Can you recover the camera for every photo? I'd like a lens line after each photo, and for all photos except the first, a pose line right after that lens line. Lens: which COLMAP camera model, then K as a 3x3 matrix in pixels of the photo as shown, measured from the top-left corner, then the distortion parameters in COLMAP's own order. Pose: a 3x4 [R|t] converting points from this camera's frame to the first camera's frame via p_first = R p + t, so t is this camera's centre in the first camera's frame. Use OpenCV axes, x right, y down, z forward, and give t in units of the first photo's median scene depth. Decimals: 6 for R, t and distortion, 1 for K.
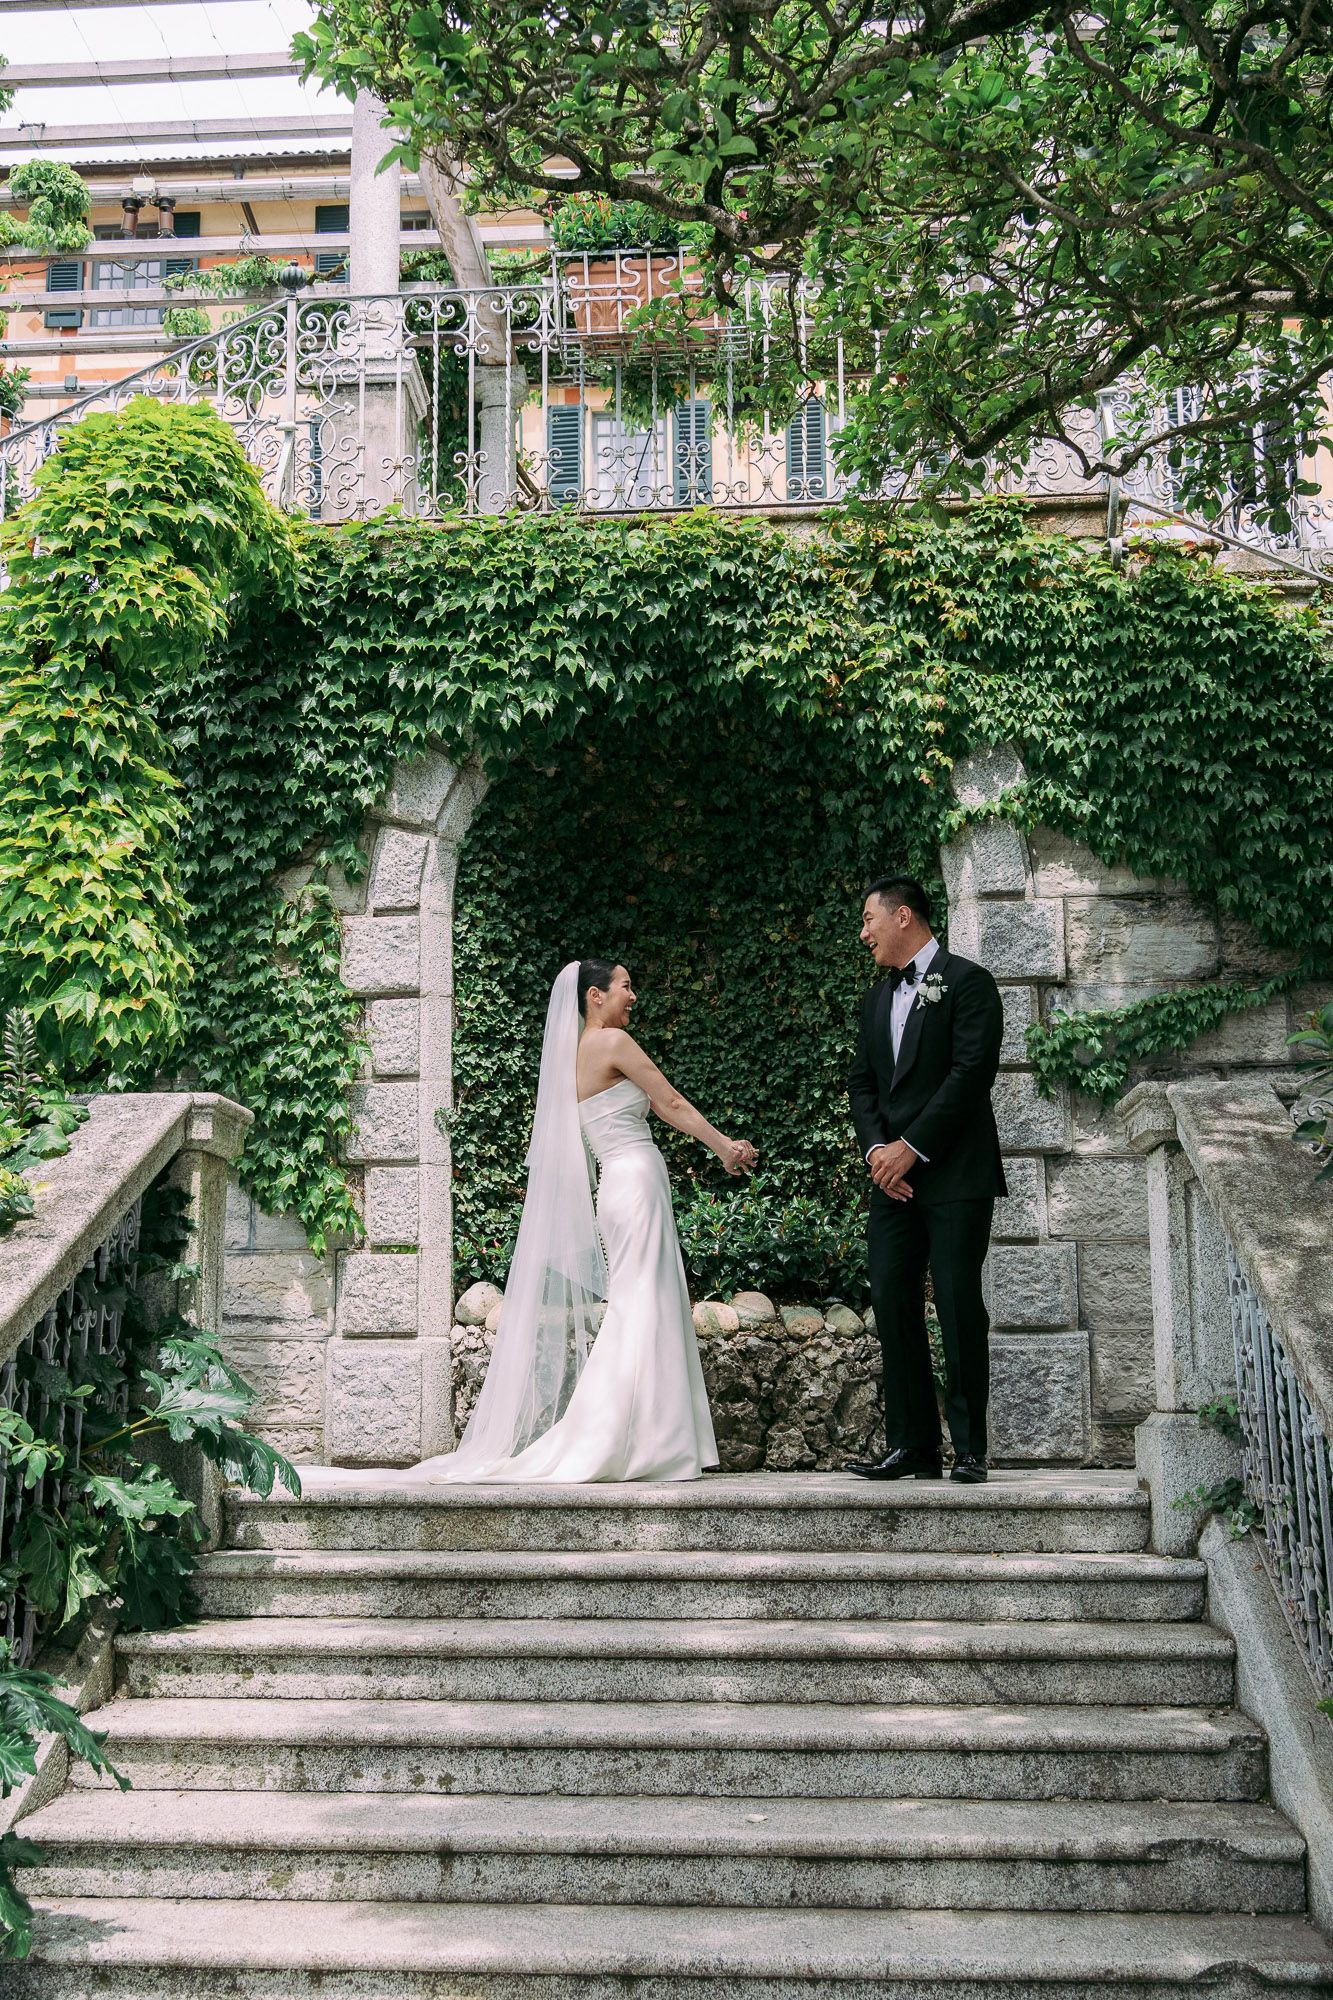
lens RADIAL K [[1986.0, 0, 655.1], [0, 1986.0, 1015.3], [0, 0, 1]] dist [-0.003639, 0.000000]
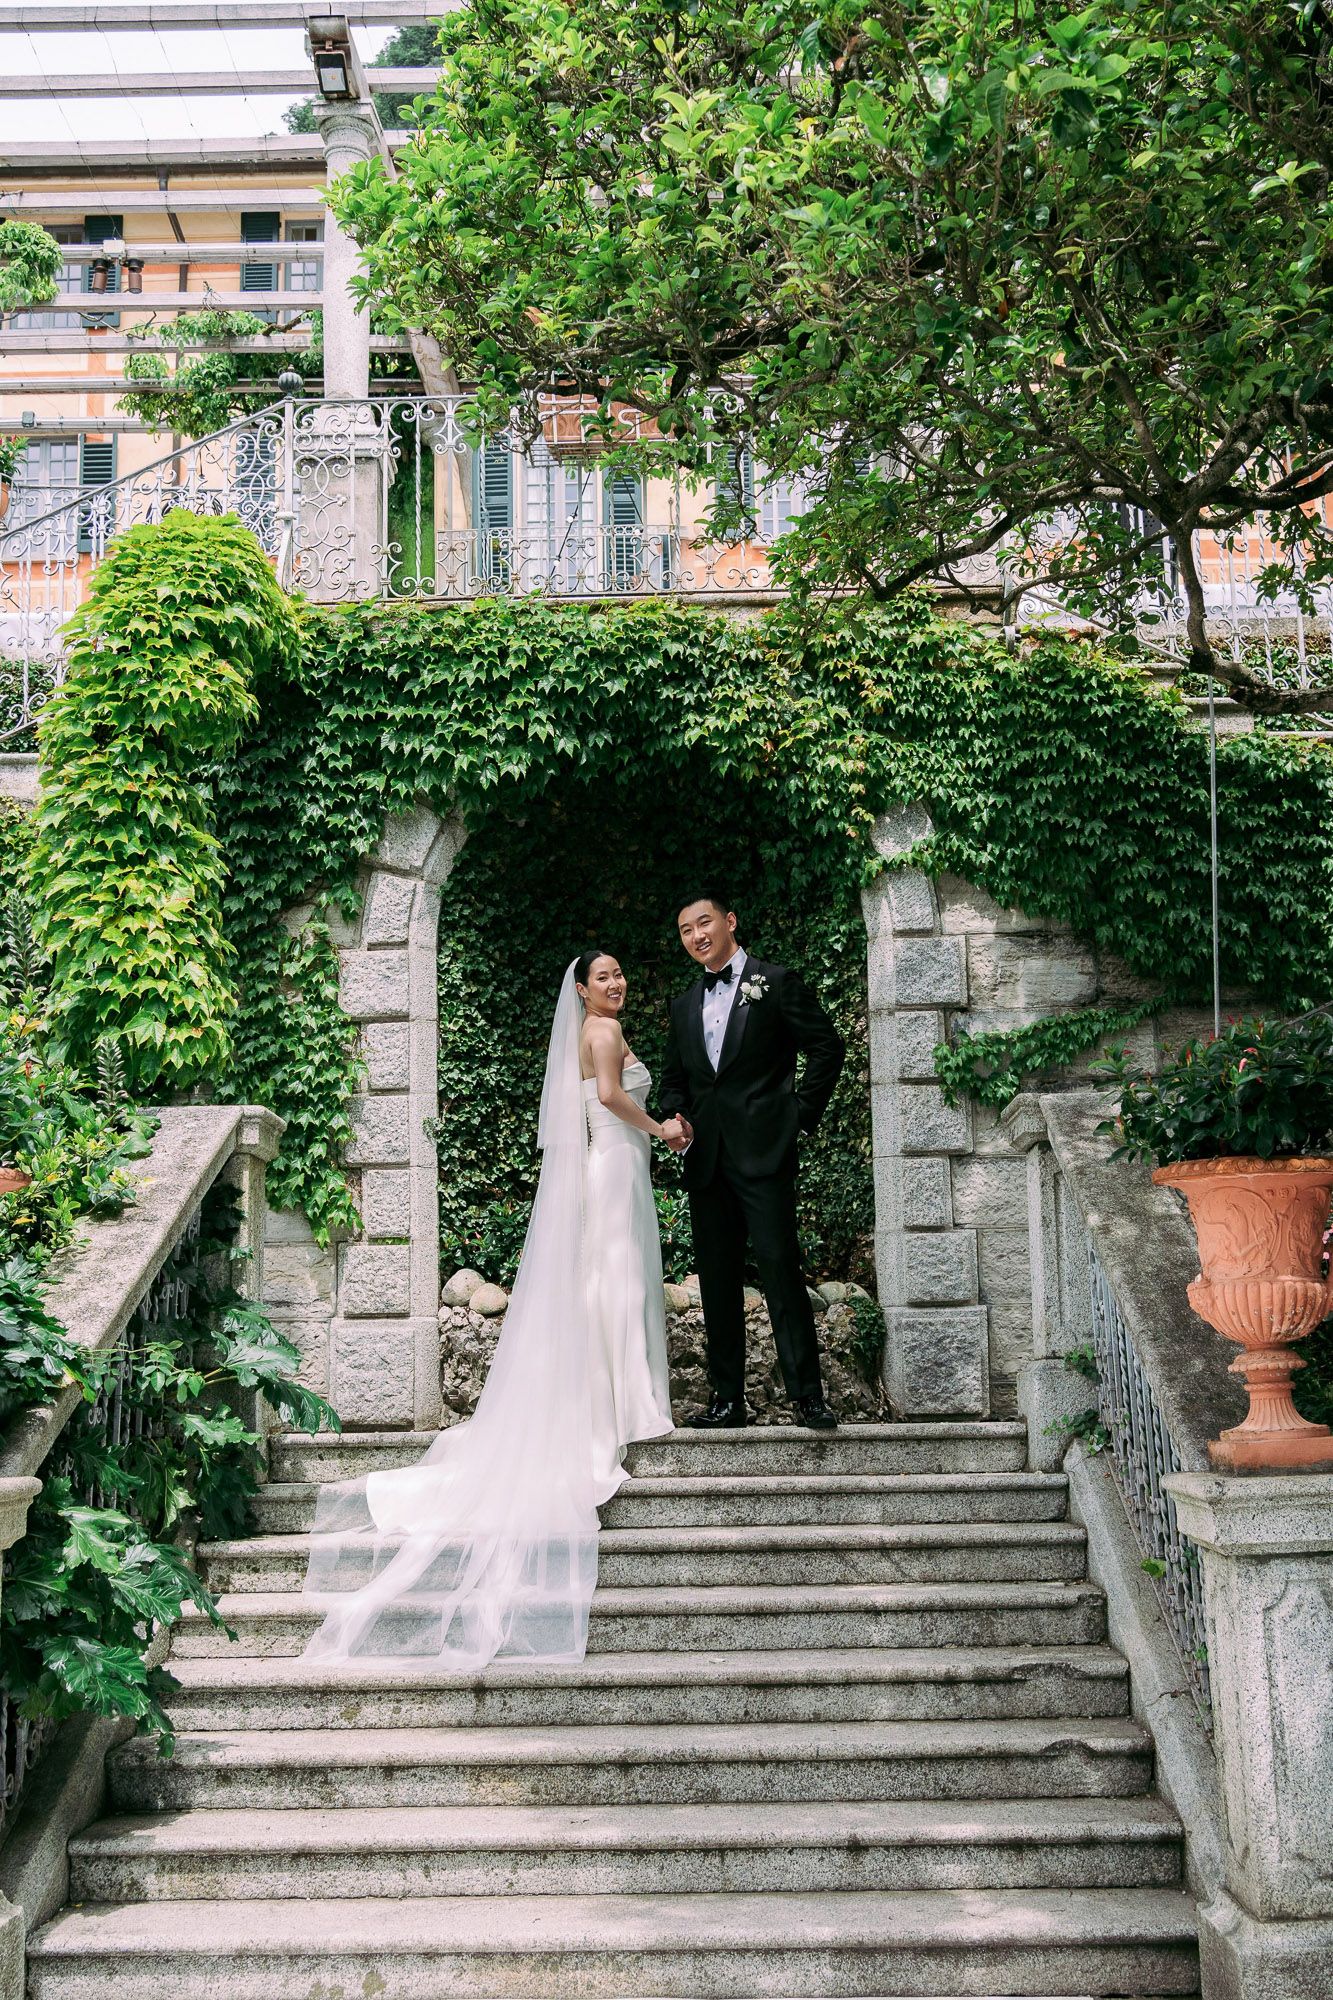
lens RADIAL K [[1986.0, 0, 701.0], [0, 1986.0, 1038.6], [0, 0, 1]] dist [-0.003639, 0.000000]
pose [[0.998239, -0.002366, 0.059266, -0.018591], [0.001978, 0.999976, 0.006607, -0.006343], [-0.059280, -0.006479, 0.998220, -0.154192]]
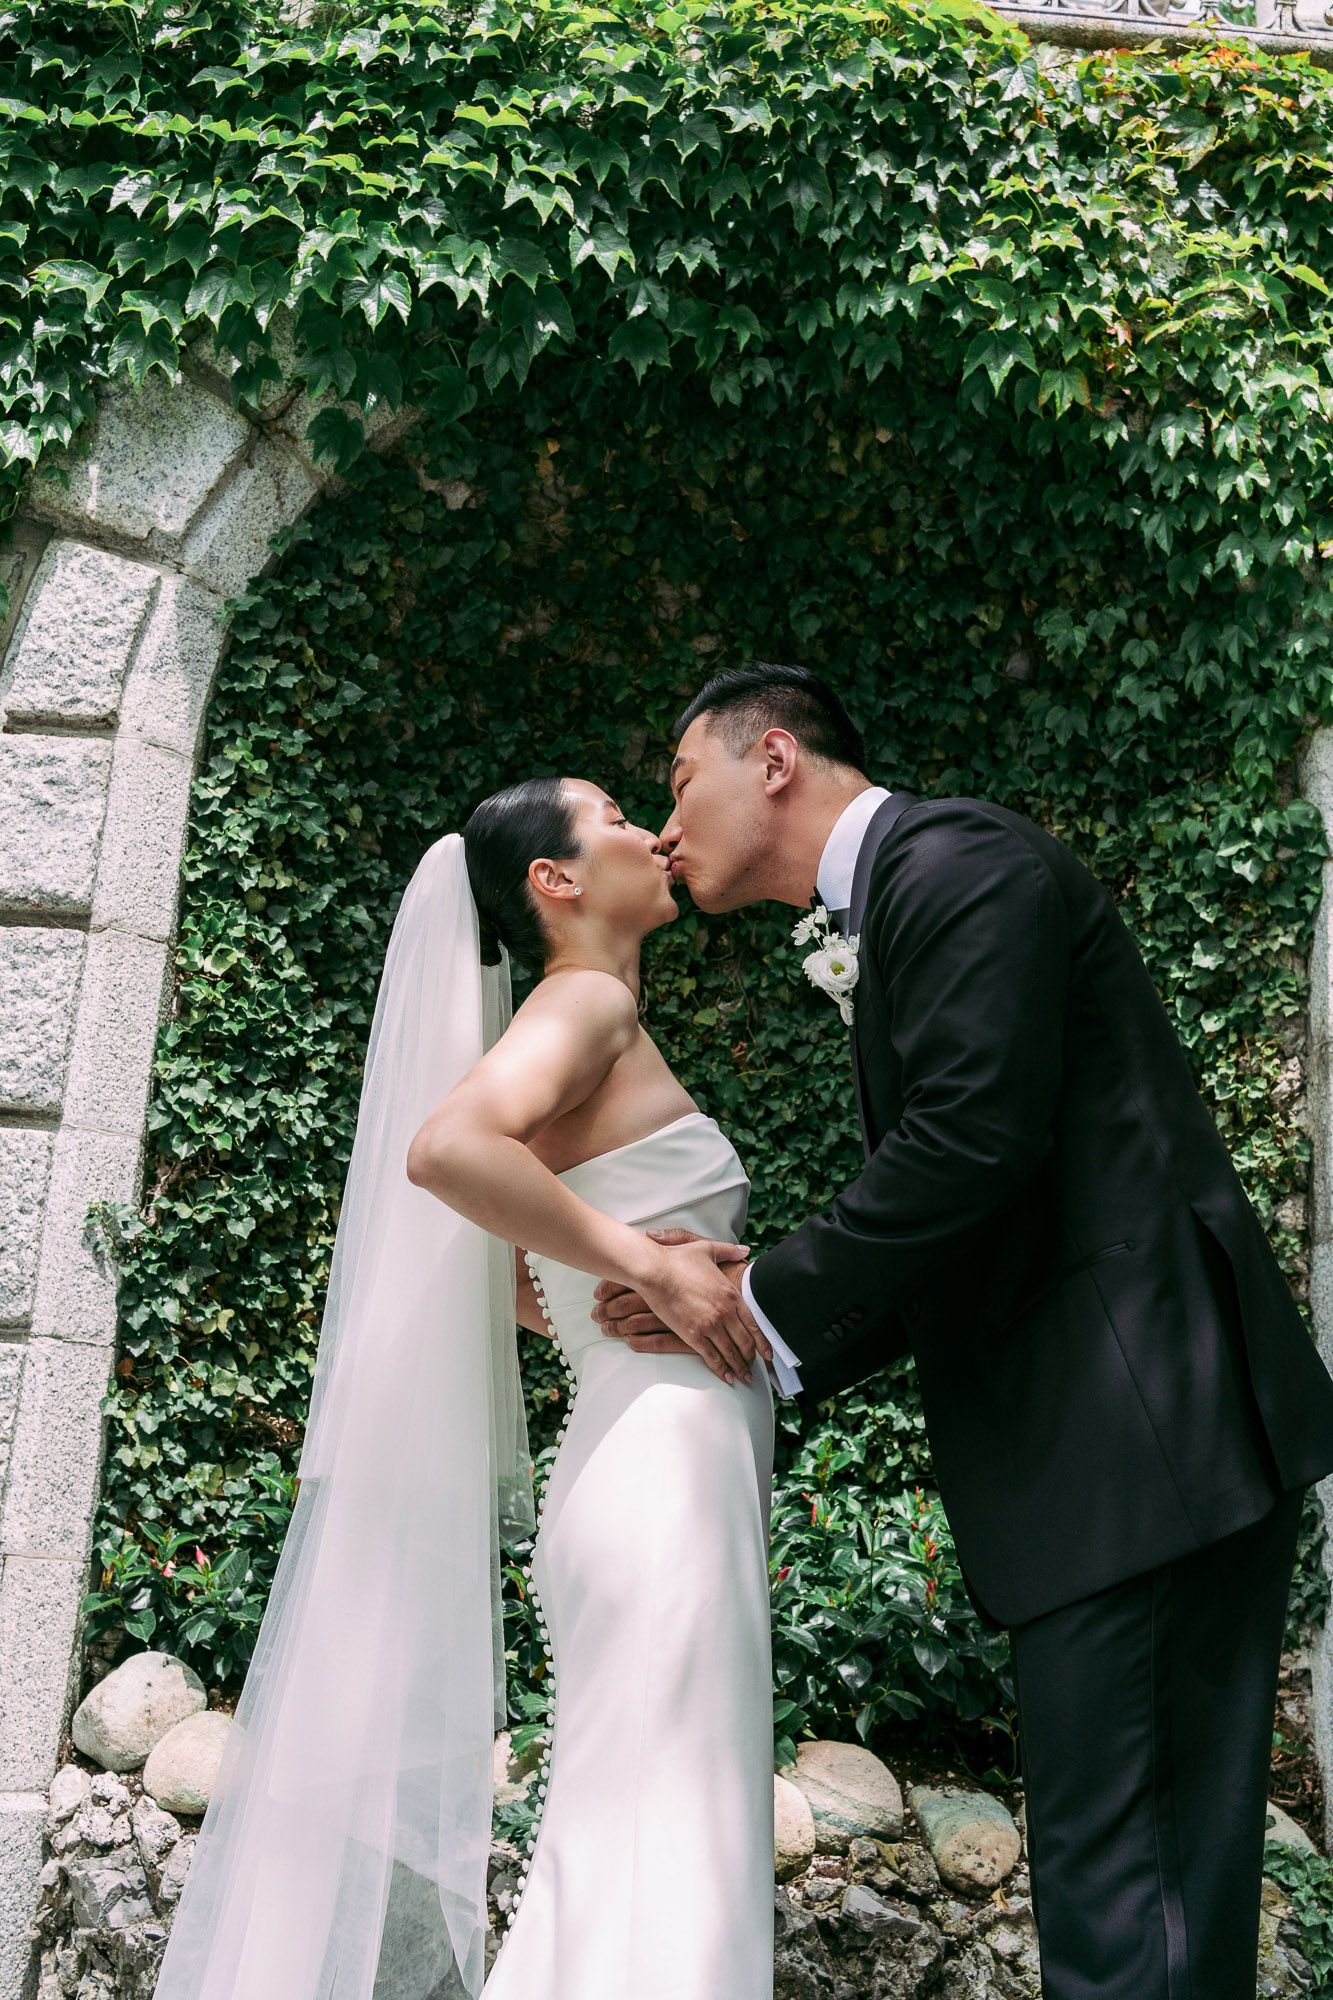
lens RADIAL K [[1986.0, 0, 655.8], [0, 1986.0, 1033.5], [0, 0, 1]] dist [-0.003639, 0.000000]
pose [[0.989702, 0.108190, 0.093728, -0.038305], [-0.098018, 0.989408, -0.107069, 0.045054], [-0.104319, 0.096779, 0.989824, 0.584129]]
